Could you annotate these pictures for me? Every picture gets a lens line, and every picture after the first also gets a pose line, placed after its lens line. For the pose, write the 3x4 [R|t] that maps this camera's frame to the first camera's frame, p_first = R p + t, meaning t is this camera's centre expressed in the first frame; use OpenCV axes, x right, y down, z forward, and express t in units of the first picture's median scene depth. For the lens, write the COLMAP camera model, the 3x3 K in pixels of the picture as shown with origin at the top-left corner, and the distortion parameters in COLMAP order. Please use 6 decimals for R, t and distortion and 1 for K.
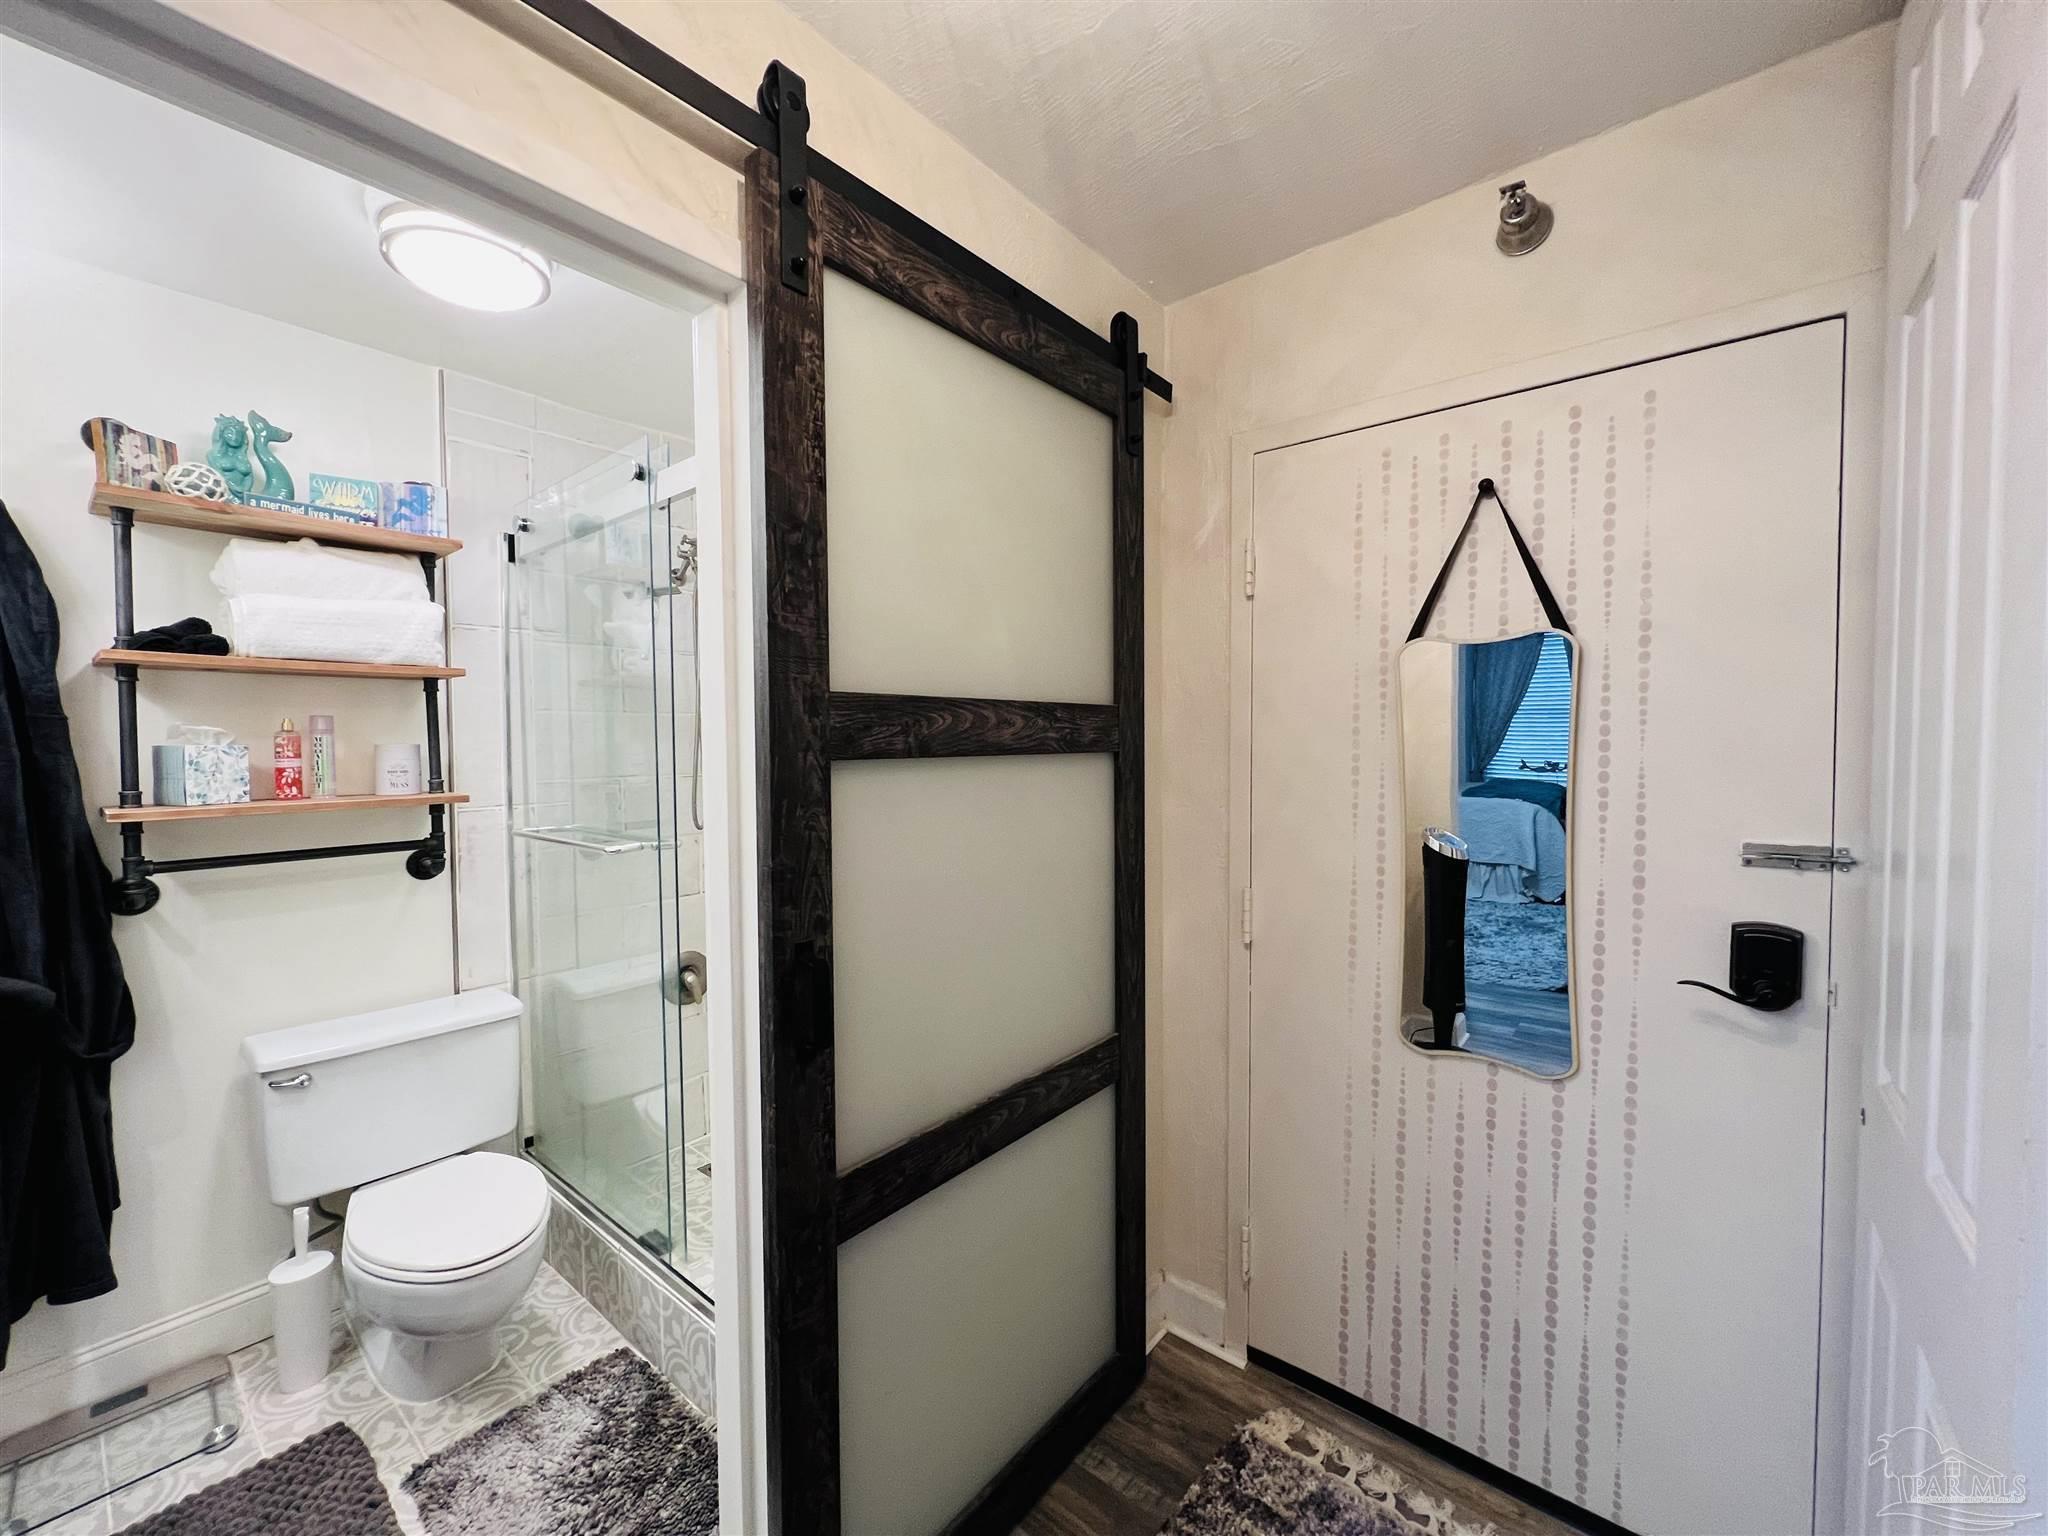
lens RADIAL K [[816.3, 0, 1021.8], [0, 816.3, 762.3], [0, 0, 1]] dist [-0.001630, 0.000049]
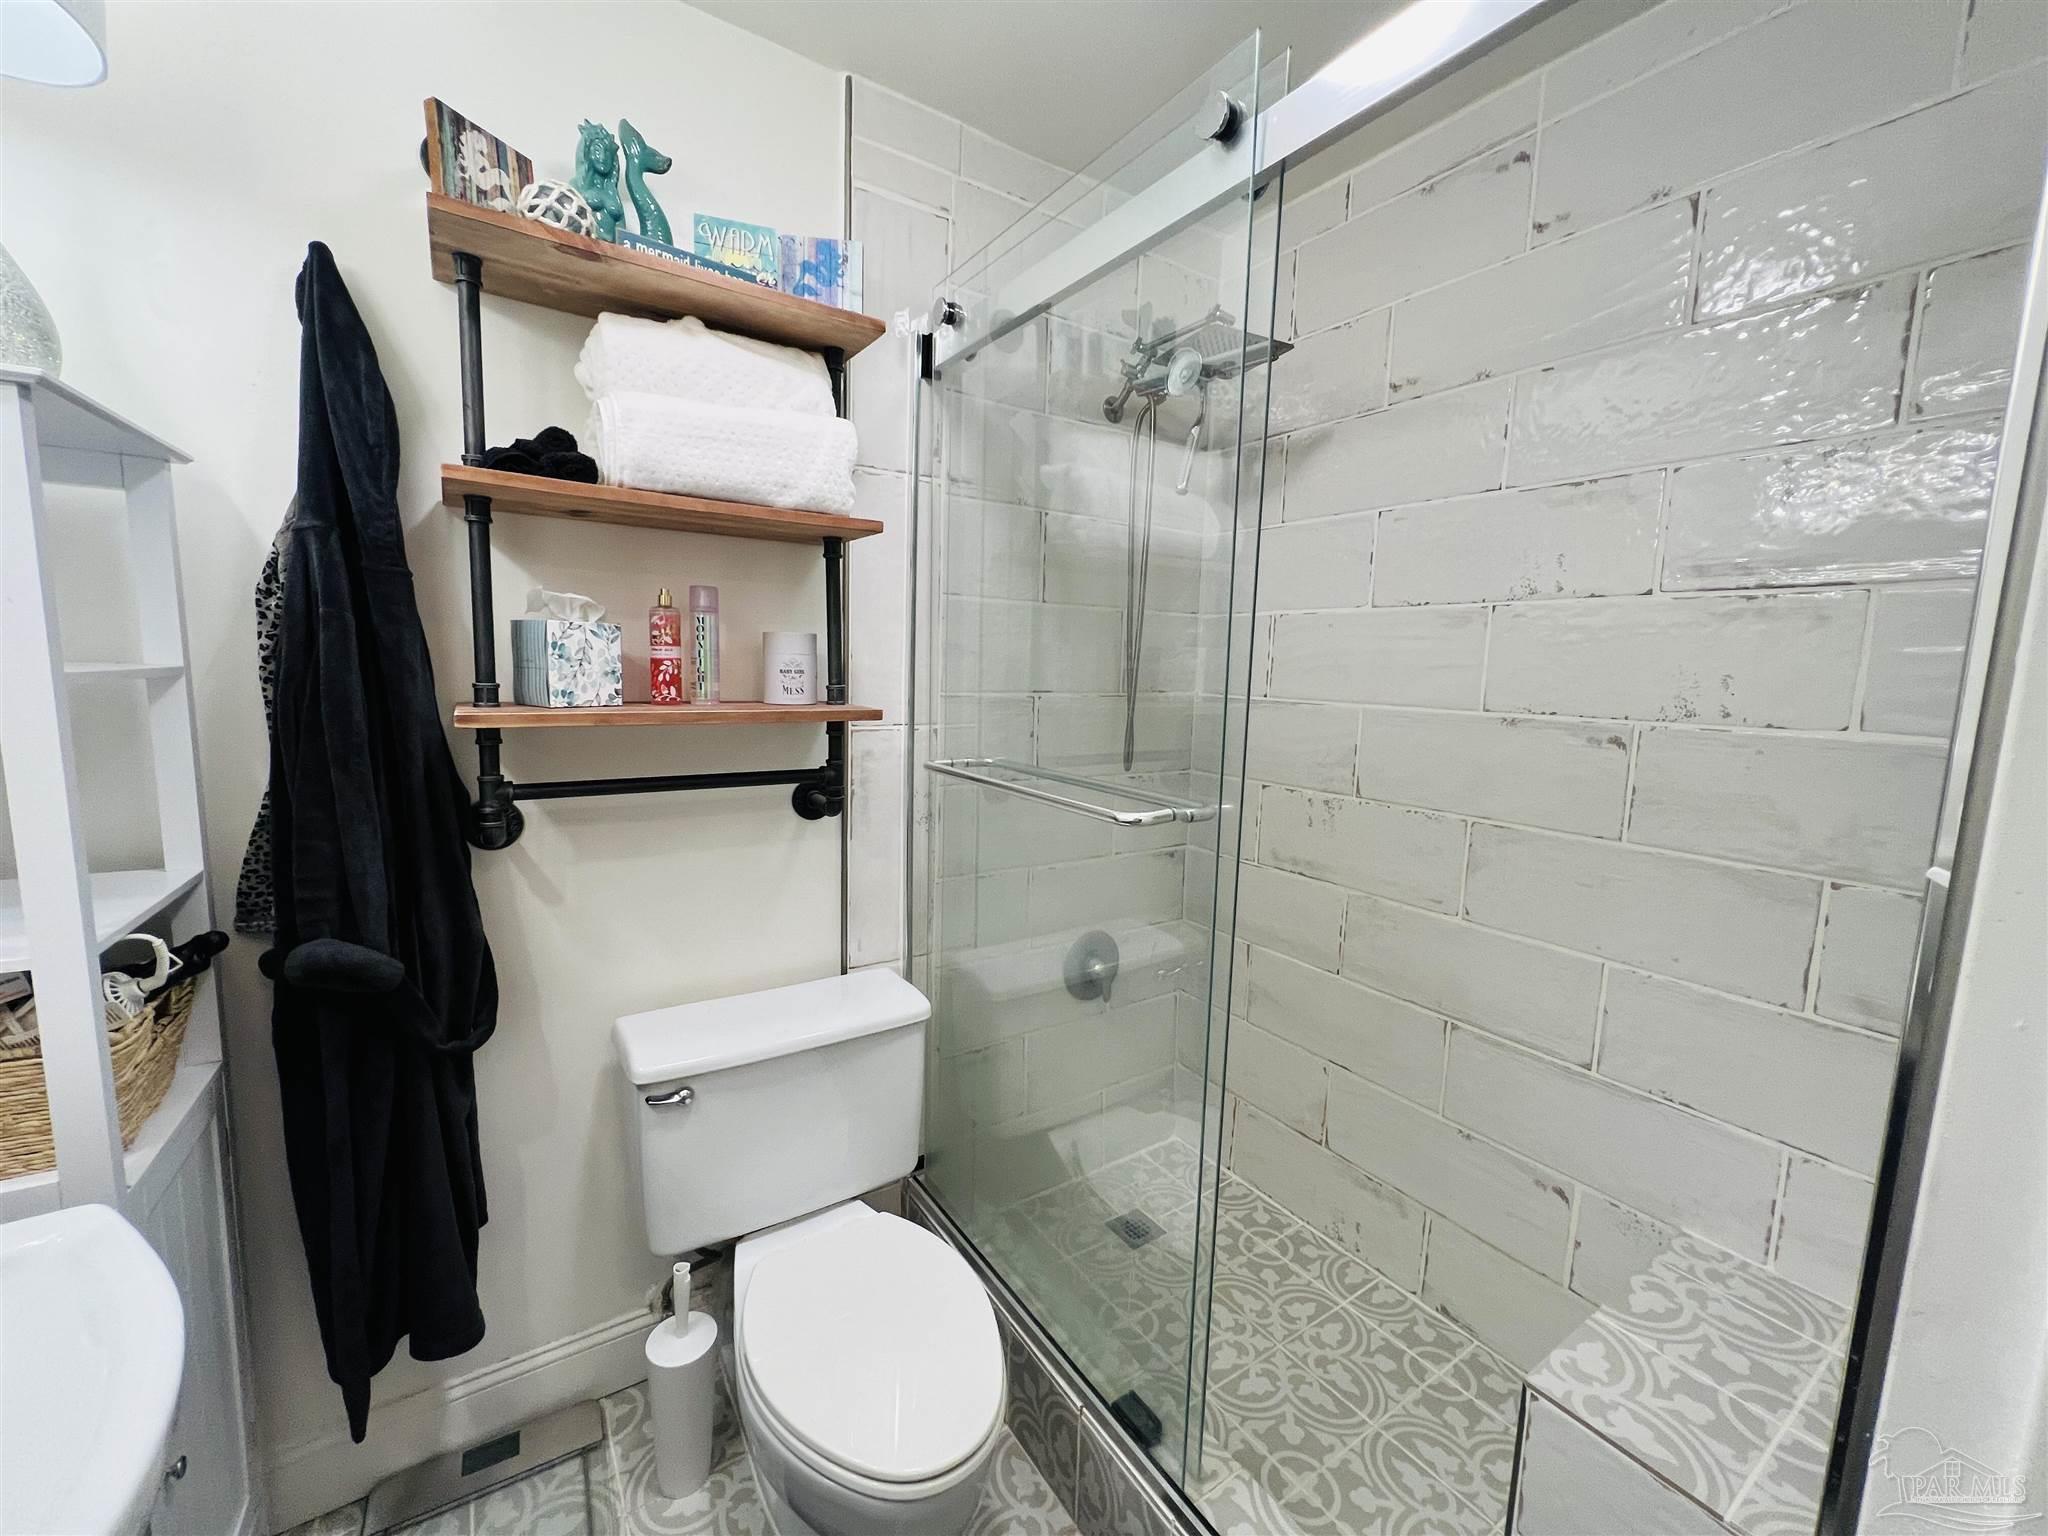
lens RADIAL K [[816.3, 0, 1019.3], [0, 816.3, 763.5], [0, 0, 1]] dist [-0.001630, 0.000049]
pose [[0.956796, 0.072194, -0.281654, -0.417786], [-0.045739, 0.993995, 0.099404, 0.012926], [0.287140, -0.082226, 0.954353, 0.422012]]
